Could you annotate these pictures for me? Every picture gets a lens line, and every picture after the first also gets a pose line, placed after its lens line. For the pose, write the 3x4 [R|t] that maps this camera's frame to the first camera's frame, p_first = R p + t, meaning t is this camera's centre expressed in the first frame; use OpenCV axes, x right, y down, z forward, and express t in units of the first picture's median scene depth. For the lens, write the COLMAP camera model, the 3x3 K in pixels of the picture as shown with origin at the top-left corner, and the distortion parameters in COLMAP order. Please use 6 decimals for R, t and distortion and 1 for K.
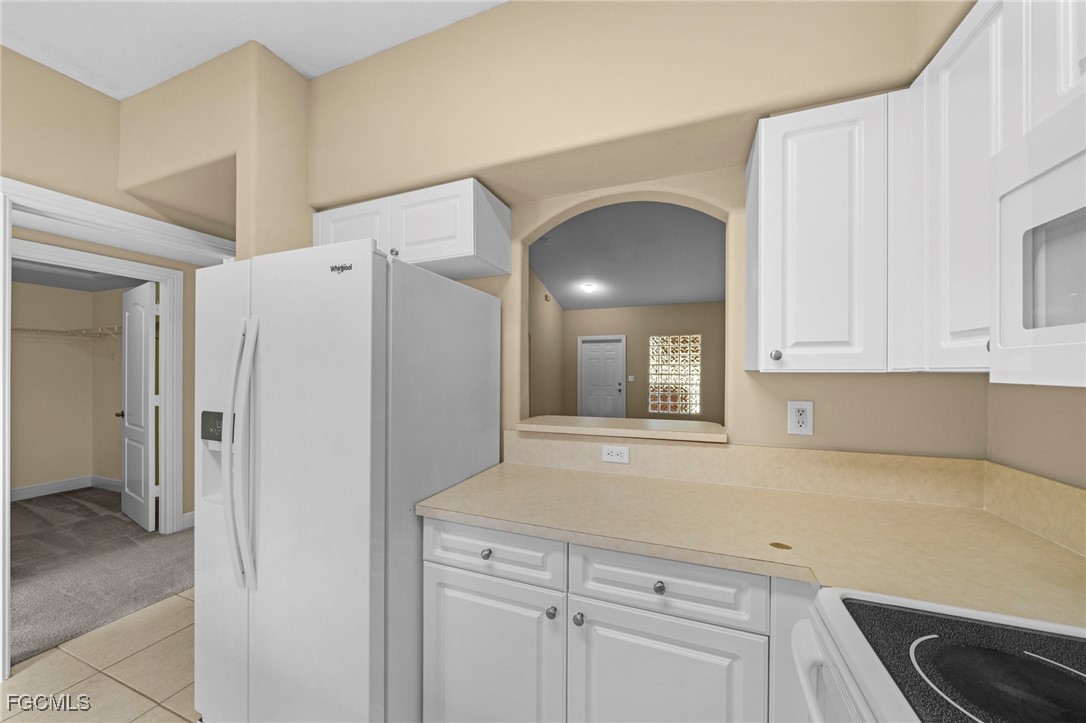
lens RADIAL K [[383.8, 0, 545.7], [0, 383.8, 367.9], [0, 0, 1]] dist [0.012850, -0.001730]
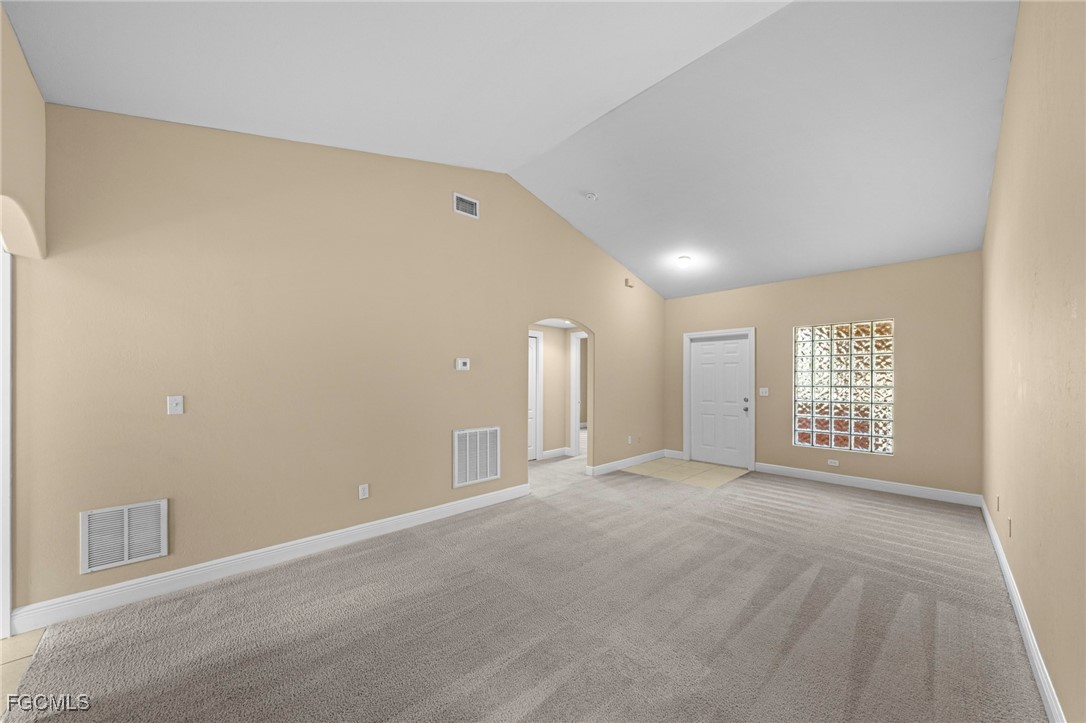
lens RADIAL K [[383.8, 0, 546.5], [0, 383.8, 373.0], [0, 0, 1]] dist [0.012850, -0.001730]
pose [[0.915956, -0.004512, -0.401254, 0.149912], [0.000021, 0.999937, -0.011195, 0.002105], [0.401279, 0.010246, 0.915898, 0.242659]]
